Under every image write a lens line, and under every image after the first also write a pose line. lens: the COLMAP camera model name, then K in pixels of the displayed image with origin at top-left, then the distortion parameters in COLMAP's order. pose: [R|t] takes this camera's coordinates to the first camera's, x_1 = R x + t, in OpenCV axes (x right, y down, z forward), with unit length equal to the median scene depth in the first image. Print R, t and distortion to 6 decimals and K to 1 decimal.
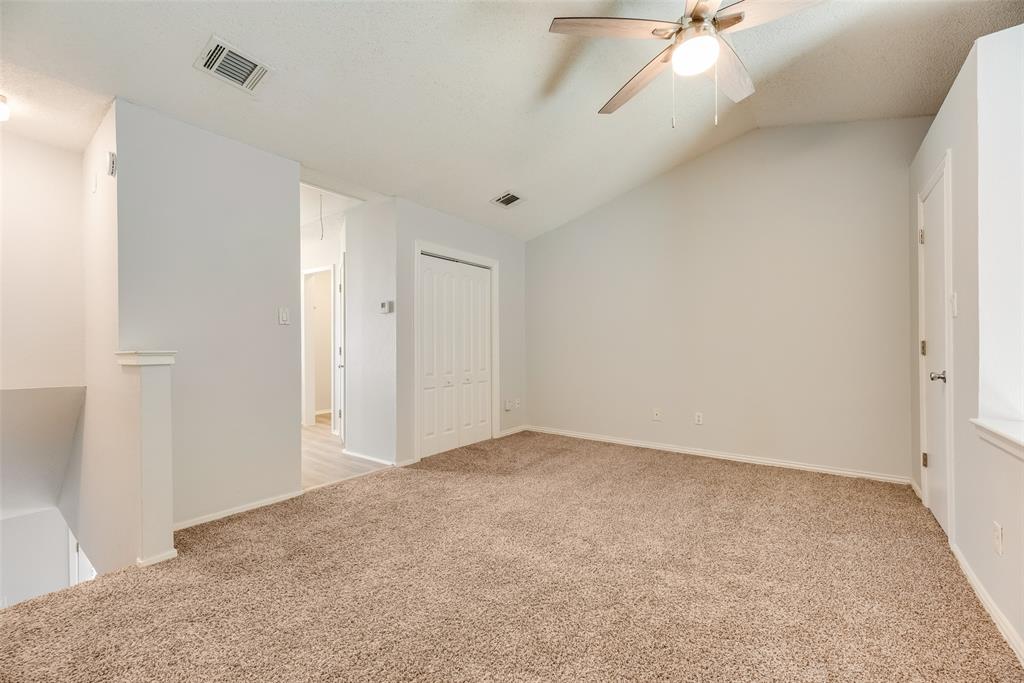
lens RADIAL K [[411.4, 0, 514.2], [0, 411.4, 346.0], [0, 0, 1]] dist [0.001360, -0.000265]
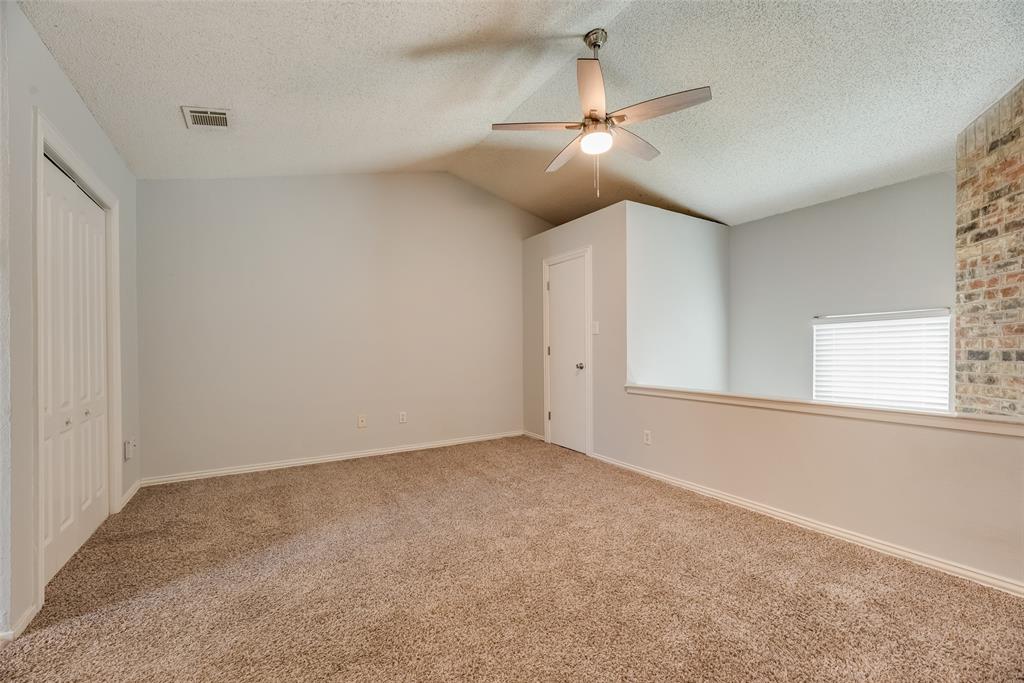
lens RADIAL K [[411.4, 0, 514.0], [0, 411.4, 346.4], [0, 0, 1]] dist [0.001360, -0.000265]
pose [[0.363536, 0.009811, 0.931529, -0.517125], [-0.000452, 0.999946, -0.010355, 0.003451], [-0.931580, 0.003343, 0.363521, 0.398791]]
